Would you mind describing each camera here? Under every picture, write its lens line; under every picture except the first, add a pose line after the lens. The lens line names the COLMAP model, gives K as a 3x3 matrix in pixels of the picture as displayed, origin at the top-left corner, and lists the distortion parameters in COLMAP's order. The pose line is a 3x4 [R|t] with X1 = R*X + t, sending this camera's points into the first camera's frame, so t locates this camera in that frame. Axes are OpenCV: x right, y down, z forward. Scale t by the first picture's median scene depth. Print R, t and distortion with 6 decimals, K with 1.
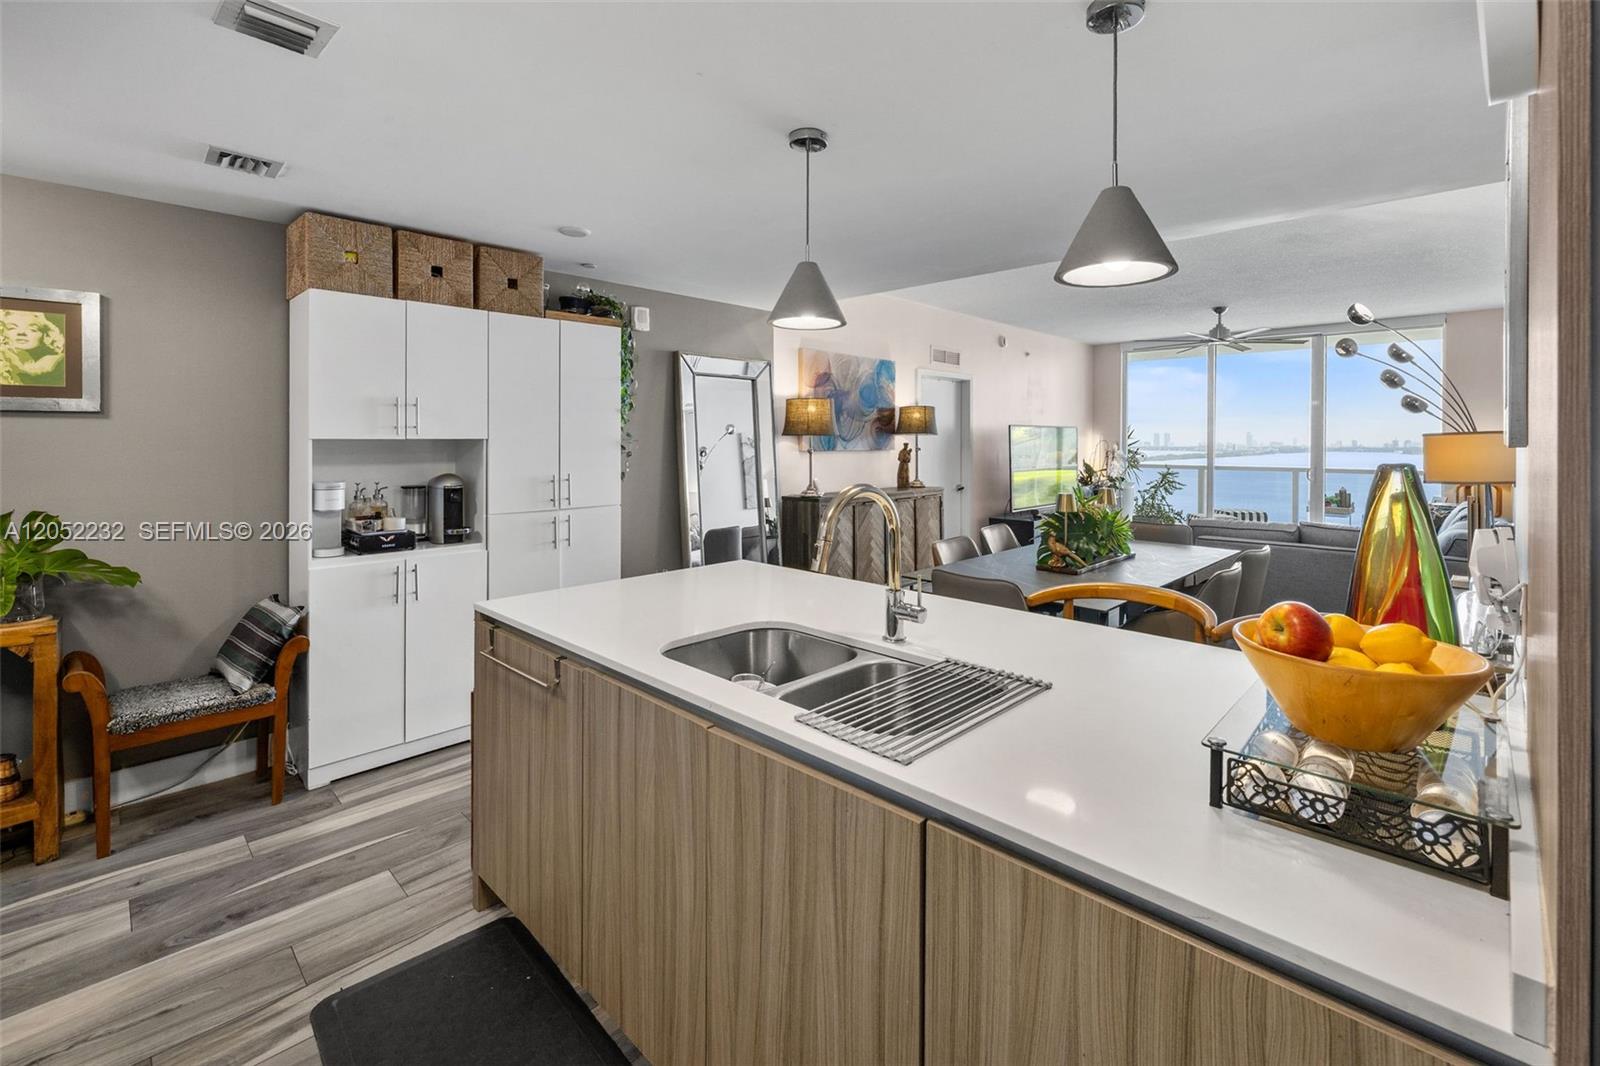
lens RADIAL K [[695.5, 0, 814.2], [0, 695.5, 447.6], [0, 0, 1]] dist [-0.000838, 0.000058]
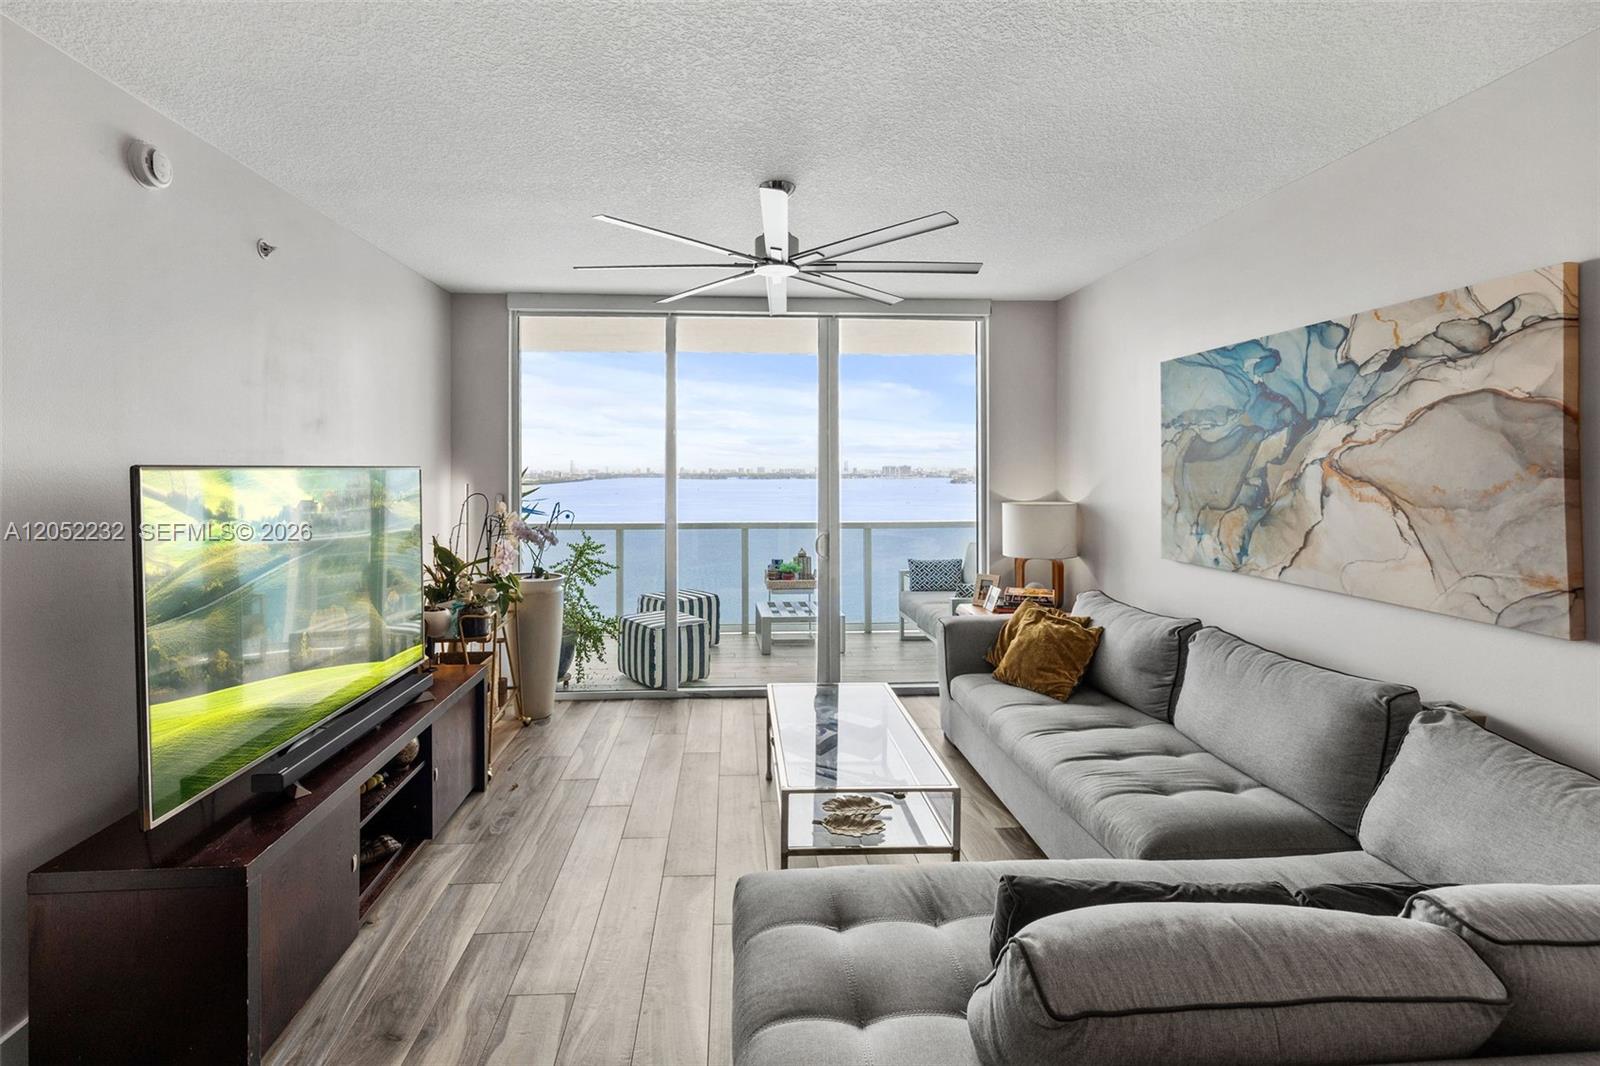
lens RADIAL K [[721.2, 0, 774.7], [0, 721.2, 466.0], [0, 0, 1]] dist [-0.000987, -0.000331]
pose [[0.676504, 0.000855, 0.736438, 0.283537], [0.010196, 0.999893, -0.010528, -0.031372], [-0.736368, 0.014631, 0.676423, 0.767323]]
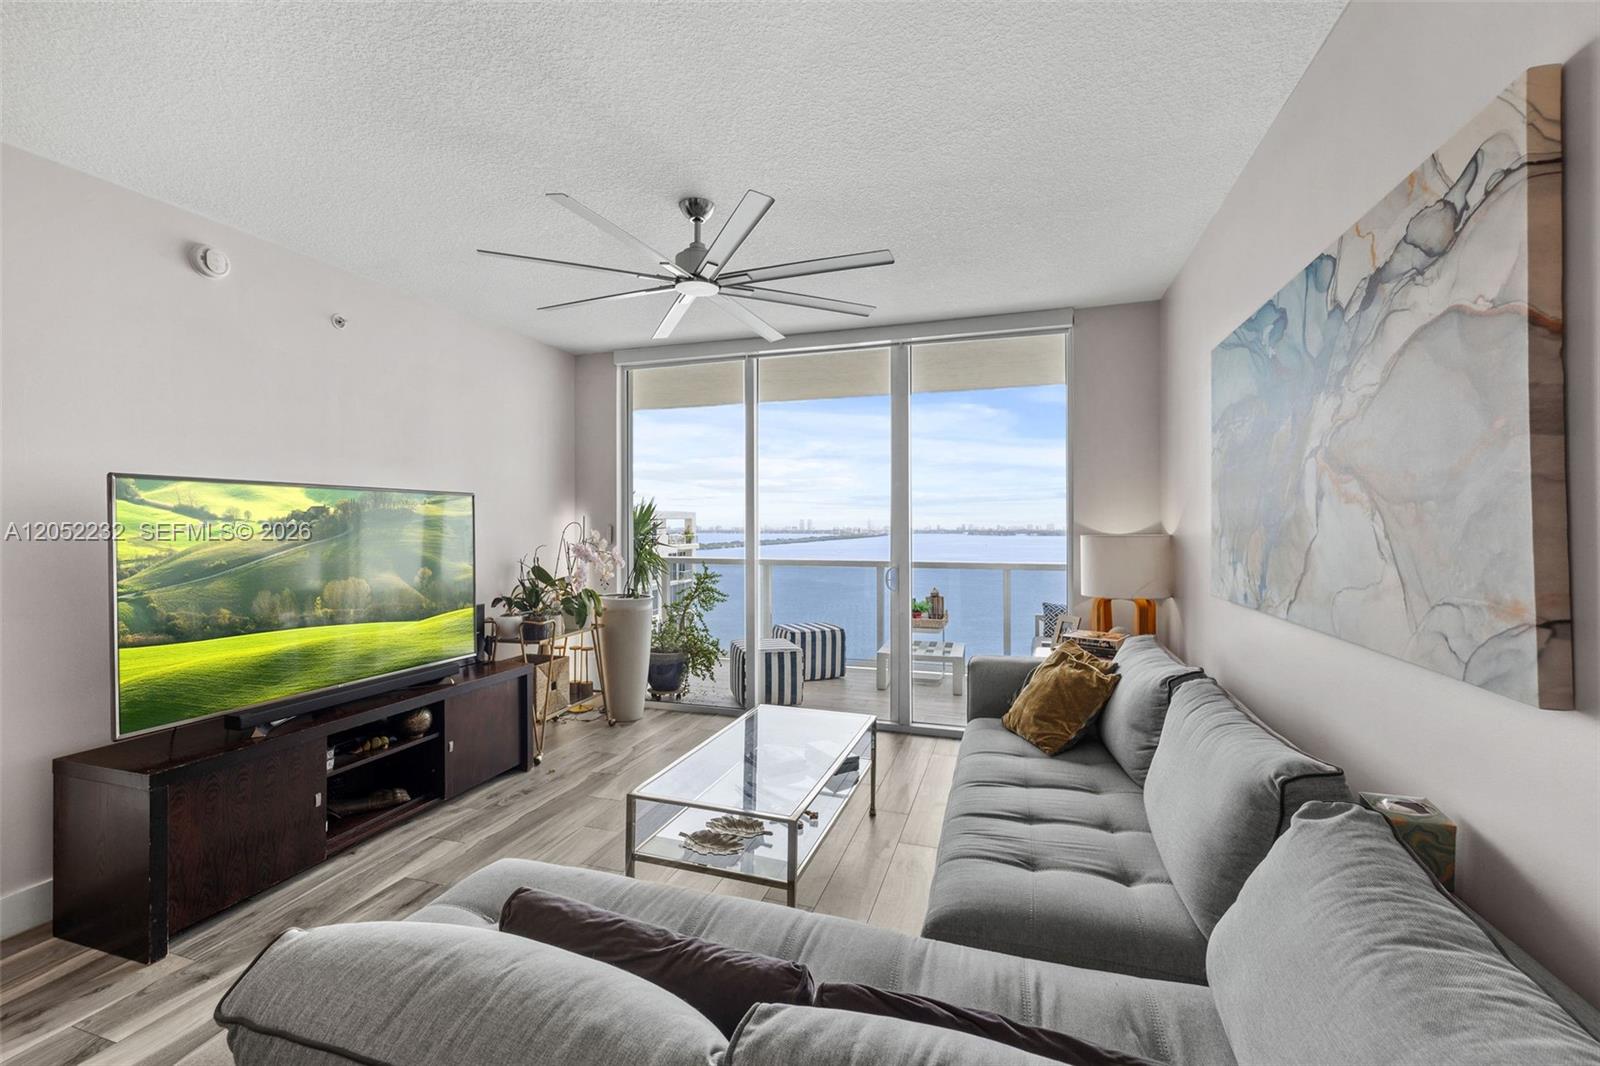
lens RADIAL K [[673.0, 0, 798.4], [0, 673.0, 522.8], [0, 0, 1]] dist [-0.005478, 0.000798]
pose [[0.897901, -0.000553, 0.440197, 0.495587], [0.006895, 0.999894, -0.012809, -0.002882], [-0.440144, 0.014537, 0.897810, 0.658356]]
